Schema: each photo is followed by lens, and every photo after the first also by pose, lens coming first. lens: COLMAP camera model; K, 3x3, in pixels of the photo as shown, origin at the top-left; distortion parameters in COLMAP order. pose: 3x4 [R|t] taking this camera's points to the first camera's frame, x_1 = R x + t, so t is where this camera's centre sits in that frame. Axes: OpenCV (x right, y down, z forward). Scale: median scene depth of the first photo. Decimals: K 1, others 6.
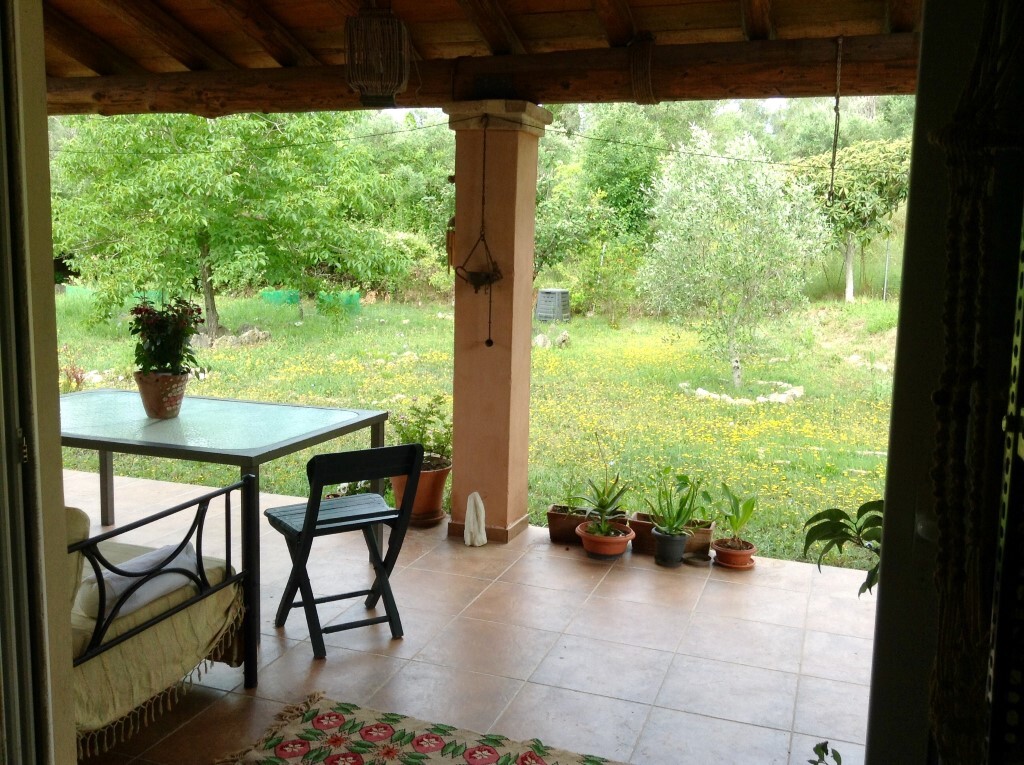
lens RADIAL K [[974.8, 0, 511.1], [0, 974.8, 381.7], [0, 0, 1]] dist [0.025924, 0.000000]
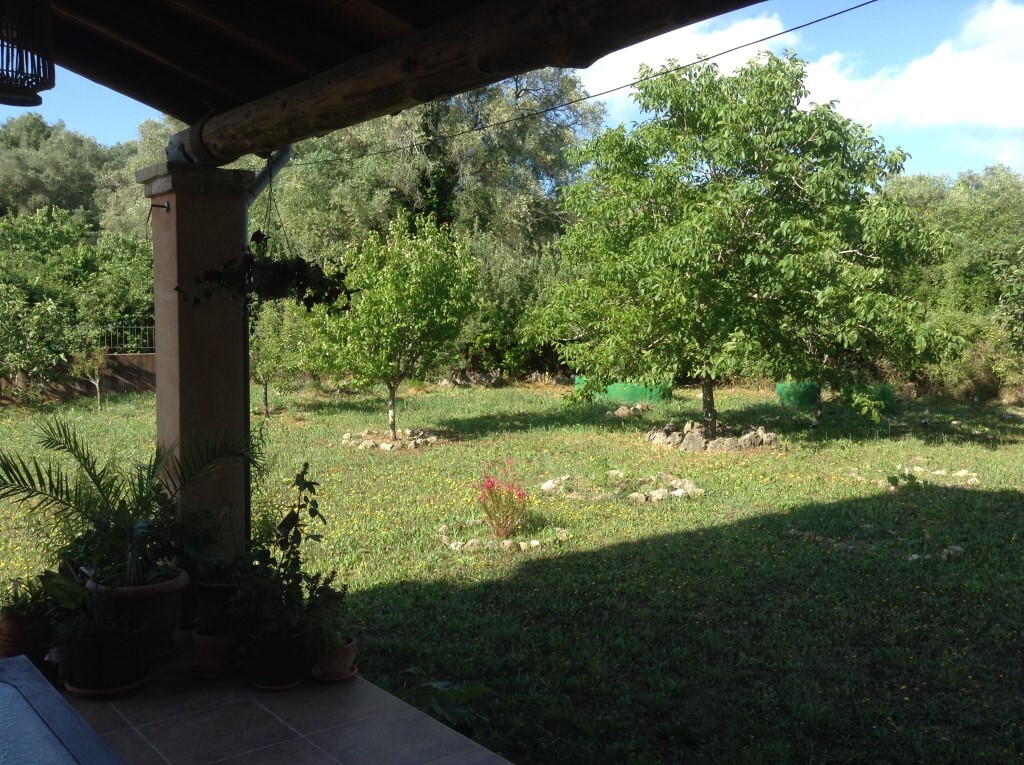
lens RADIAL K [[974.8, 0, 511.4], [0, 974.8, 383.7], [0, 0, 1]] dist [0.025924, 0.000000]
pose [[0.863135, 0.017181, -0.504681, -0.030780], [-0.058405, 0.996110, -0.065977, -0.026986], [0.501584, 0.086423, 0.860781, 0.195788]]
